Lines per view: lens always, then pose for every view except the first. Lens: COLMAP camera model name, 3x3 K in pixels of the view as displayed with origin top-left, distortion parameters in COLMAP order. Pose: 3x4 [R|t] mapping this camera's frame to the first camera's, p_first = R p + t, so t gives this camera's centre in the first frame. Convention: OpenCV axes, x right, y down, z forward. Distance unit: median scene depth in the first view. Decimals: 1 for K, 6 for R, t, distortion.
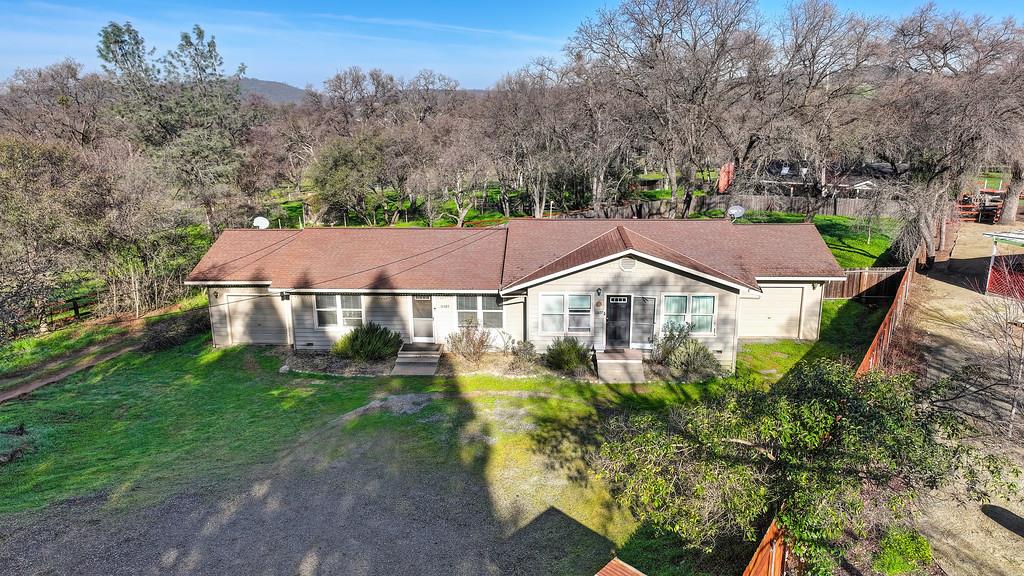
lens RADIAL K [[720.1, 0, 512.0], [0, 720.1, 288.0], [0, 0, 1]] dist [0.006543, 0.003151]
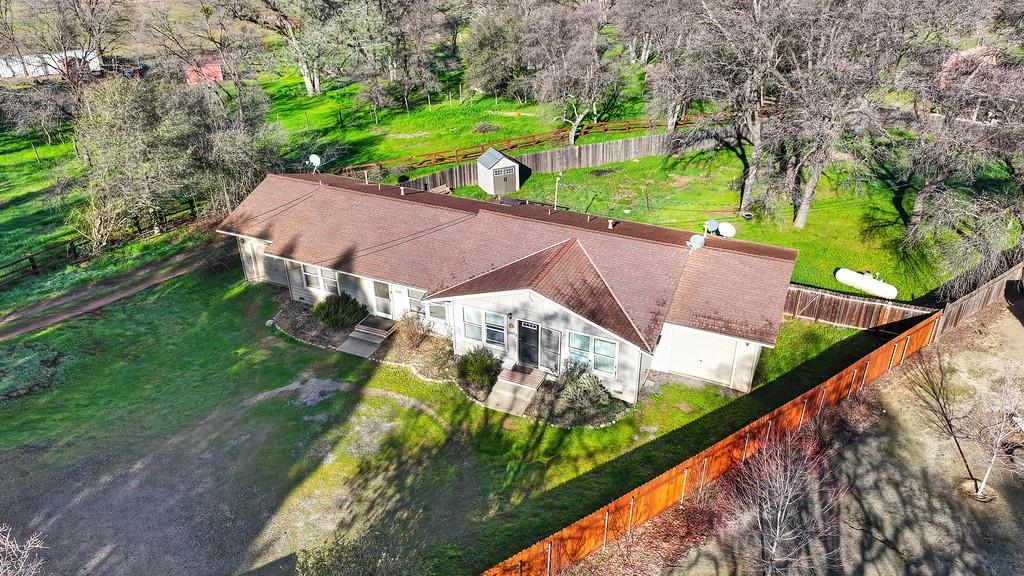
lens RADIAL K [[720.1, 0, 512.0], [0, 720.1, 288.0], [0, 0, 1]] dist [0.006543, 0.003151]
pose [[0.937265, 0.170397, -0.304137, 0.423370], [-0.095320, 0.964423, 0.246582, -0.280802], [0.335333, -0.202123, 0.920162, 0.057876]]
